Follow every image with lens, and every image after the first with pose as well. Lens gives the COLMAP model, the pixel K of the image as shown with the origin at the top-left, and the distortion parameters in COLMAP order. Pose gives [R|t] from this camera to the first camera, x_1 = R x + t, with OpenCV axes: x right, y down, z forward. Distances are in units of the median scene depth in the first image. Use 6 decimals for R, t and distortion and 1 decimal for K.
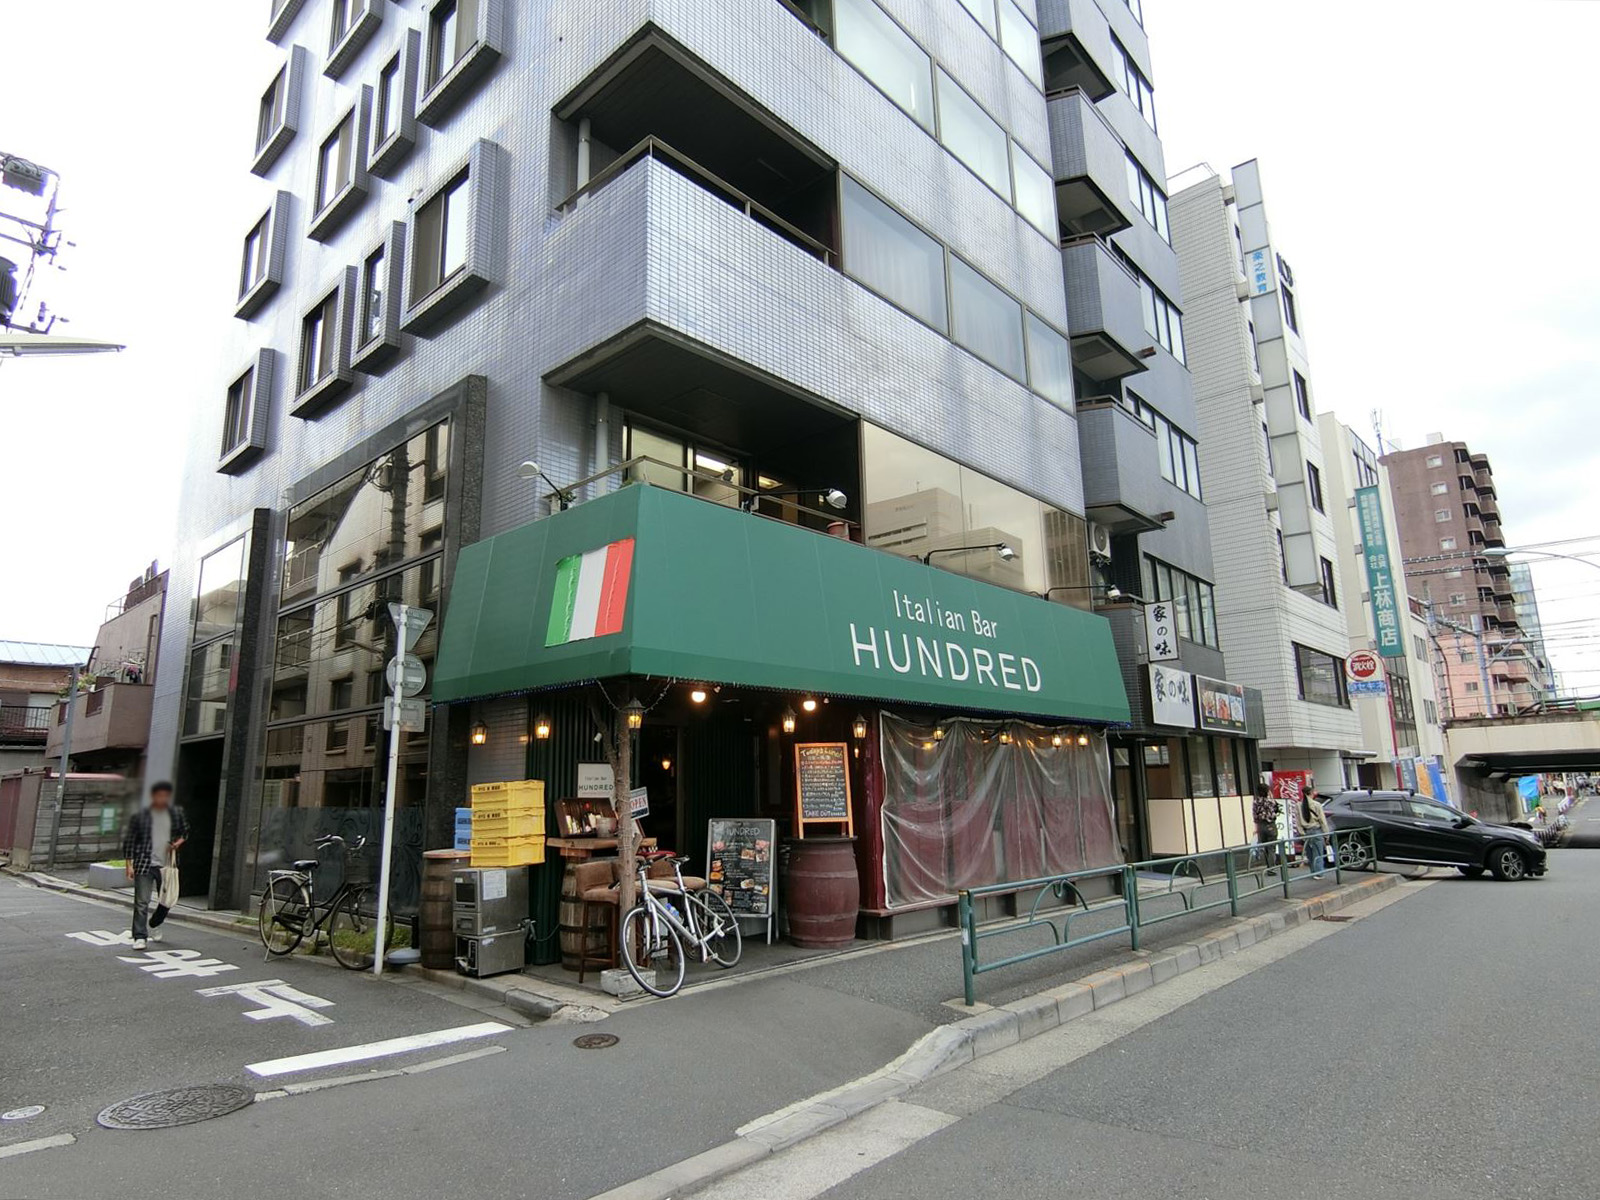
lens RADIAL K [[921.7, 0, 800.0], [0, 921.7, 600.0], [0, 0, 1]] dist [-0.008598, -0.002899]
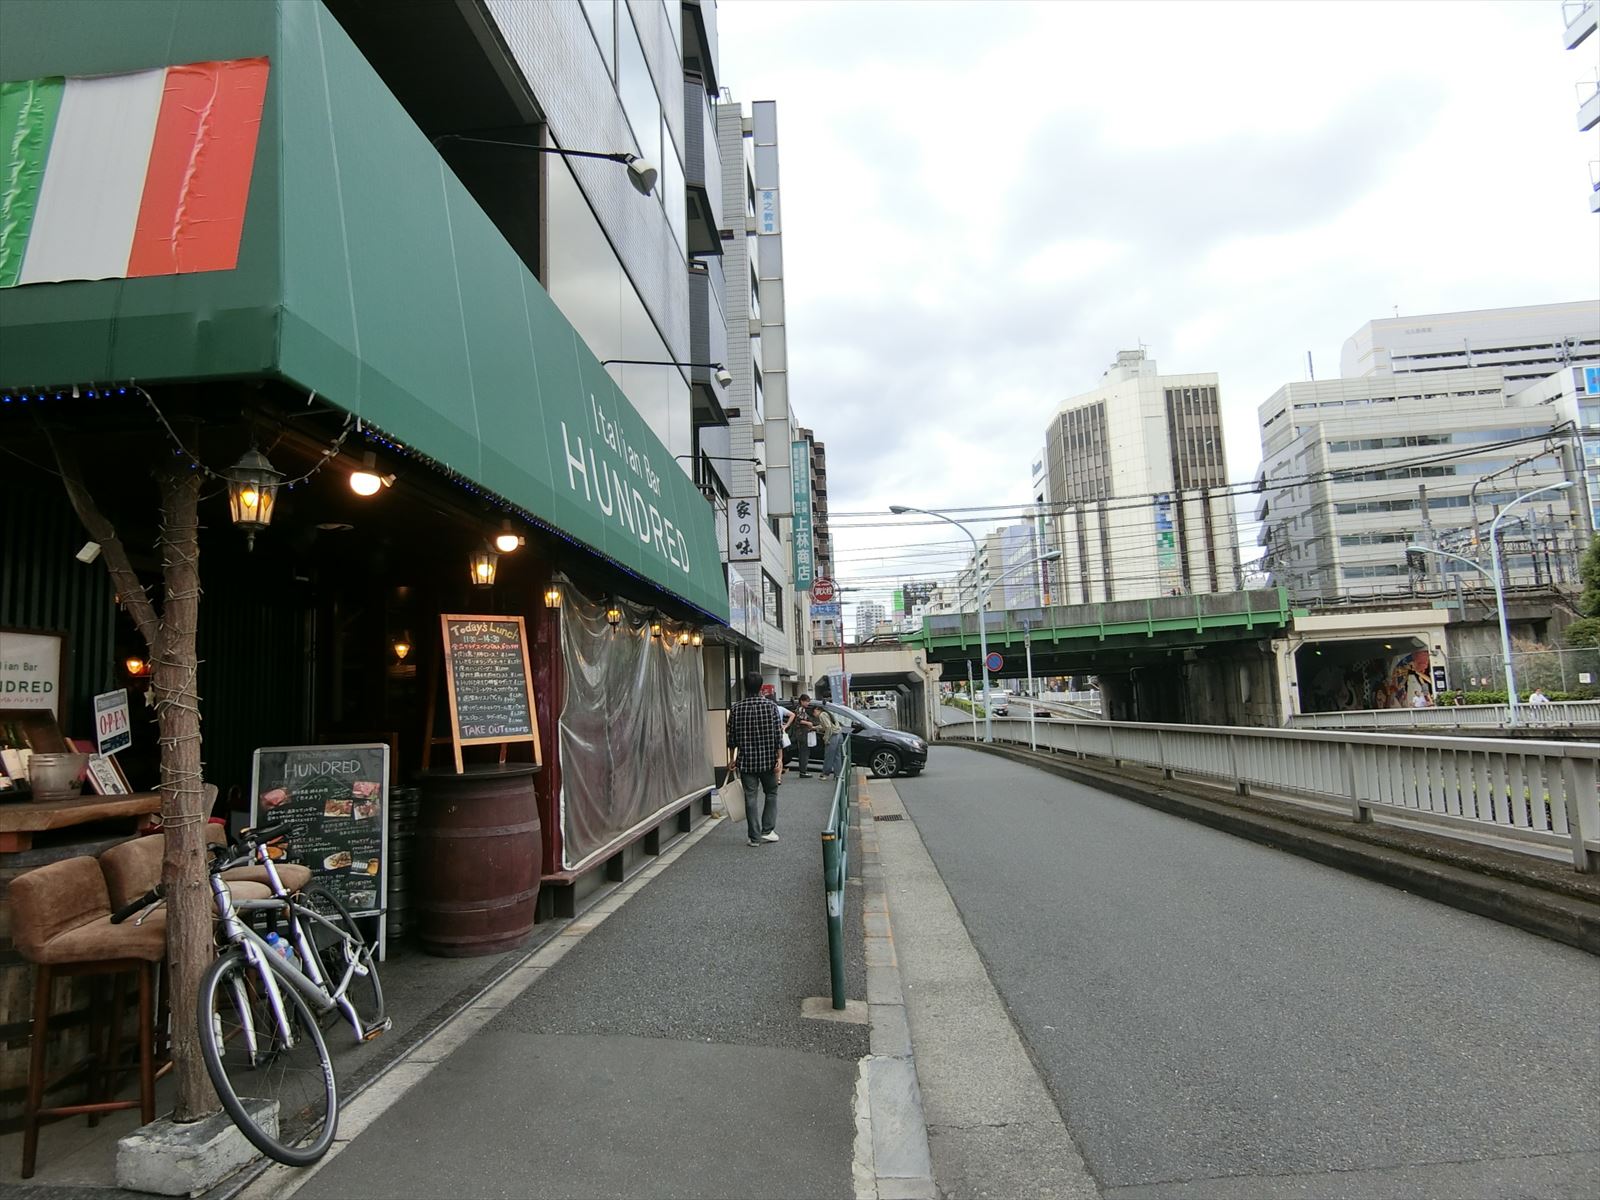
lens RADIAL K [[883.2, 0, 803.3], [0, 883.2, 593.6], [0, 0, 1]] dist [-0.020526, 0.001088]
pose [[0.778648, 0.057553, 0.624815, -0.182333], [-0.098456, 0.994656, 0.031075, 0.107092], [-0.619688, -0.085713, 0.780154, 0.439609]]
